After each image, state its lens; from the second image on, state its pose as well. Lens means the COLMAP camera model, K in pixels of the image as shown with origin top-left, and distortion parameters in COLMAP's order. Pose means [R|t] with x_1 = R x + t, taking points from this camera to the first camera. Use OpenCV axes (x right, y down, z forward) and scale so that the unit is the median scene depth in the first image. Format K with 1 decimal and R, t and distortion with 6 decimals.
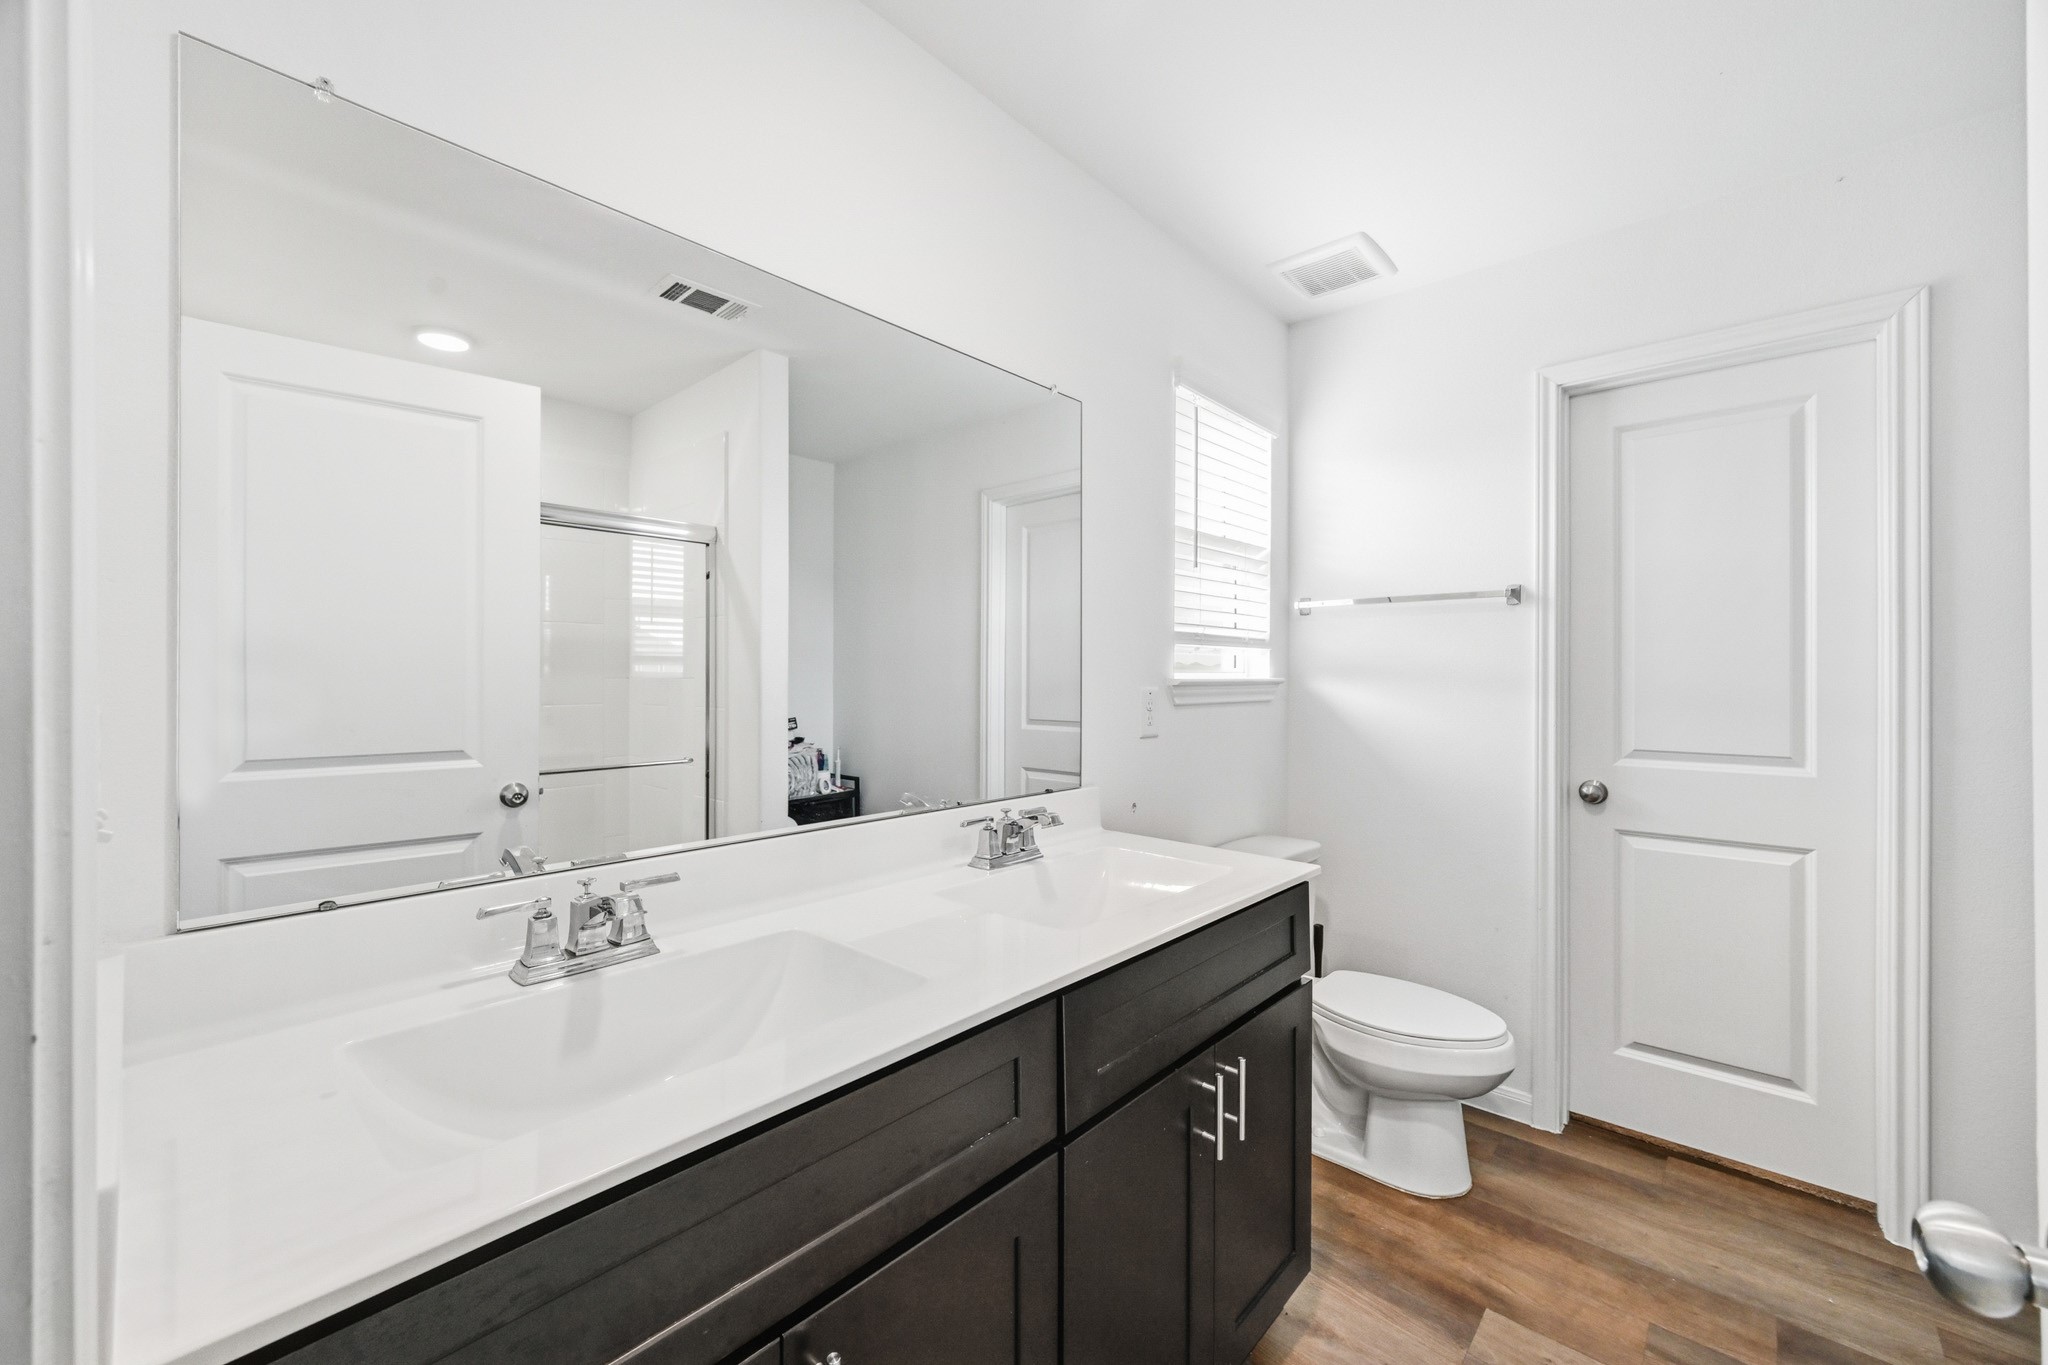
lens RADIAL K [[817.8, 0, 1039.9], [0, 817.8, 674.9], [0, 0, 1]] dist [0.002619, 0.000022]
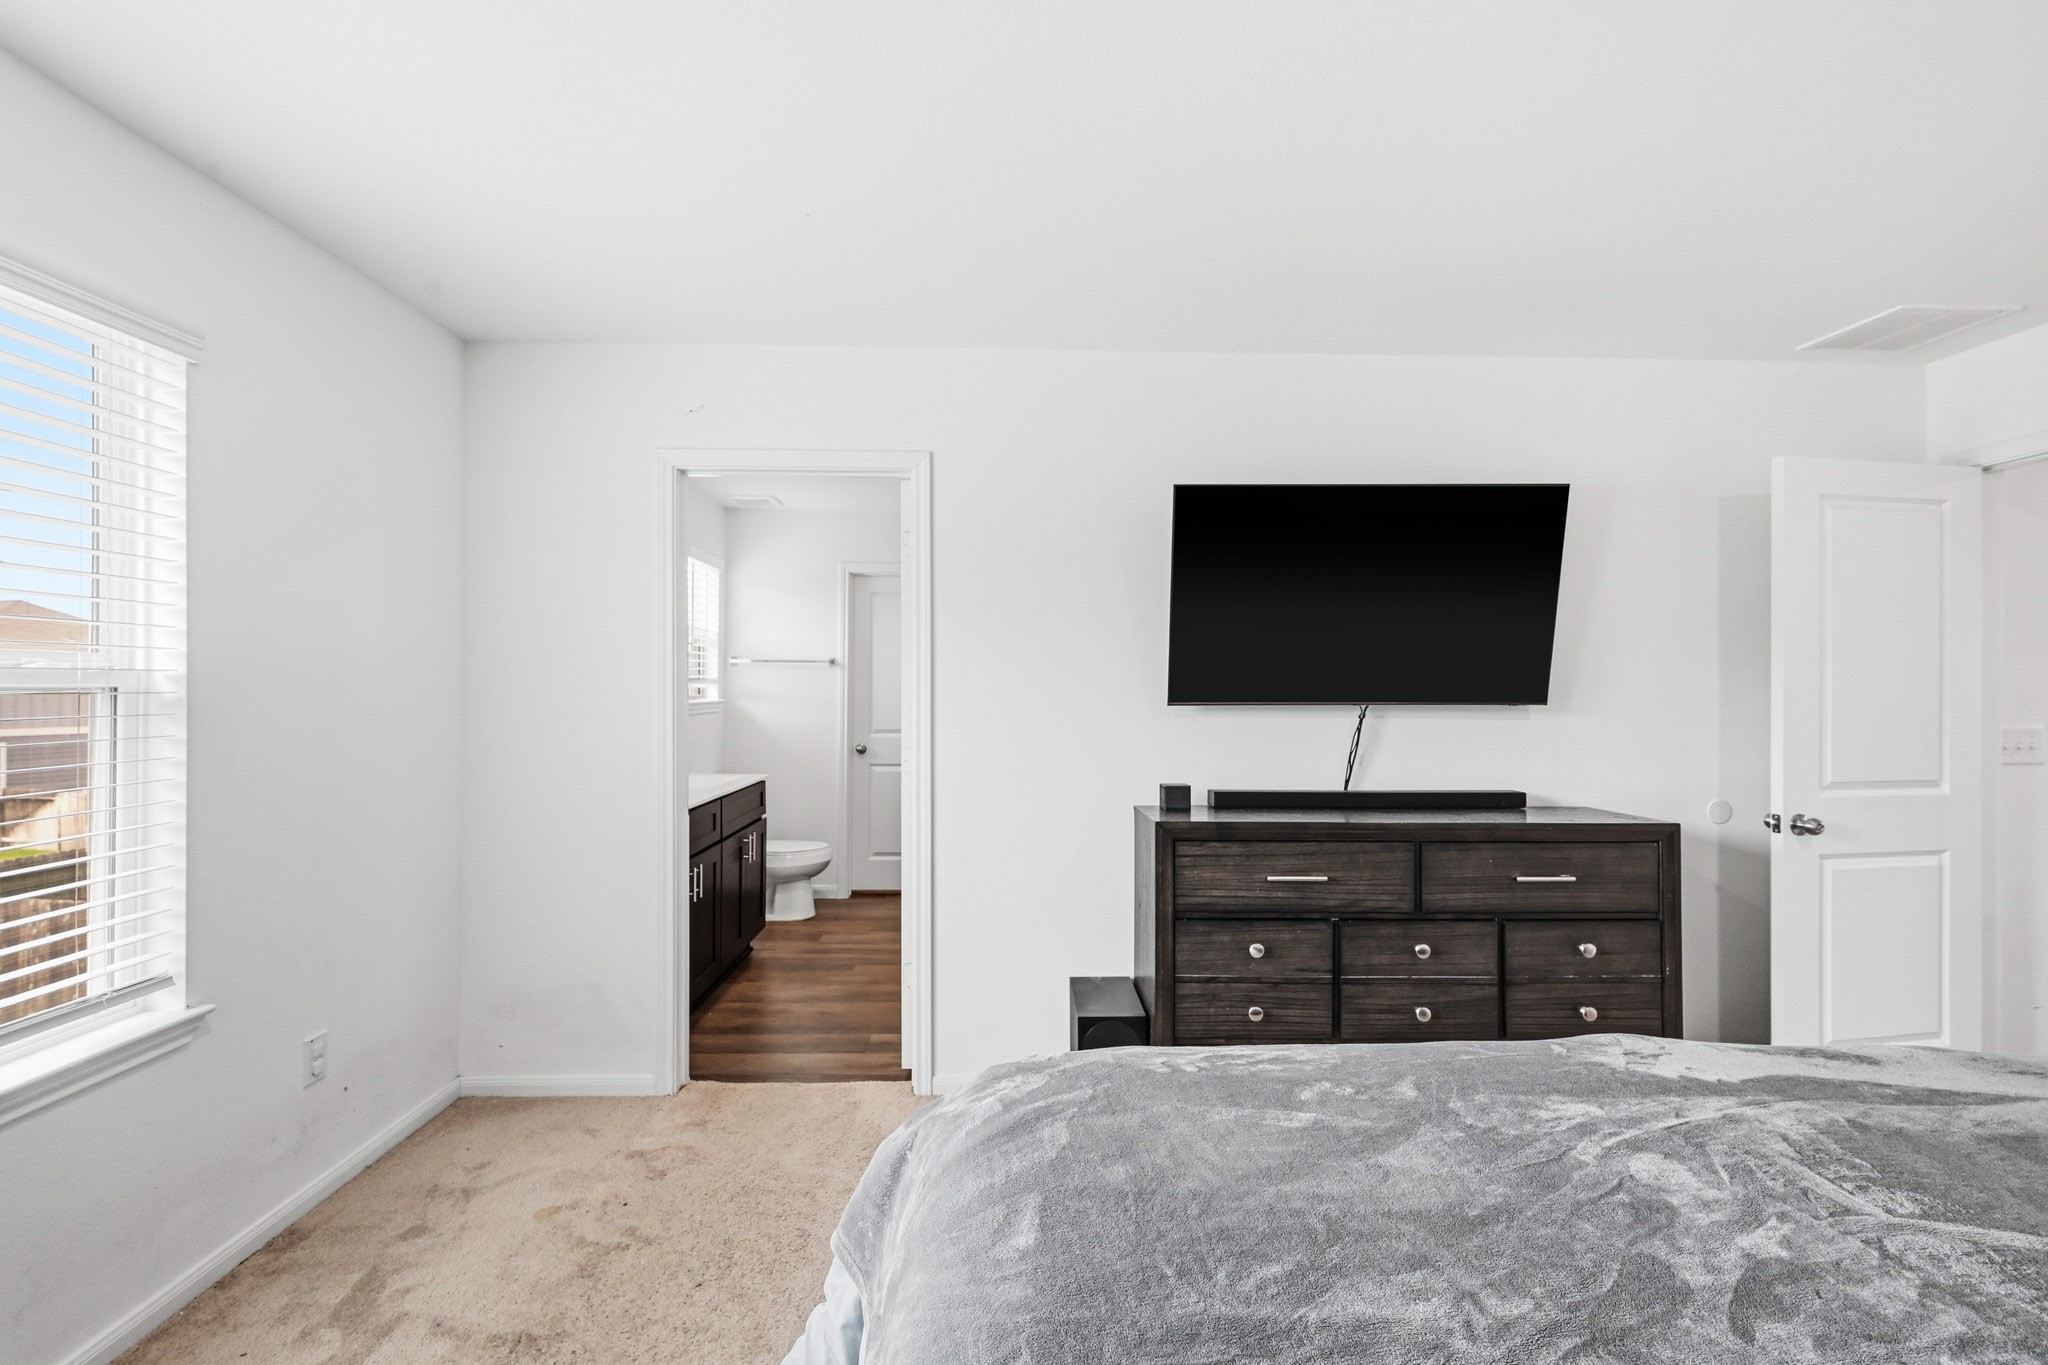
lens RADIAL K [[817.8, 0, 1027.7], [0, 817.8, 686.9], [0, 0, 1]] dist [0.002619, 0.000022]
pose [[0.710740, 0.005320, 0.703434, -0.627400], [-0.006282, 0.999980, -0.001216, -0.032938], [-0.703426, -0.003555, 0.710759, -0.989618]]
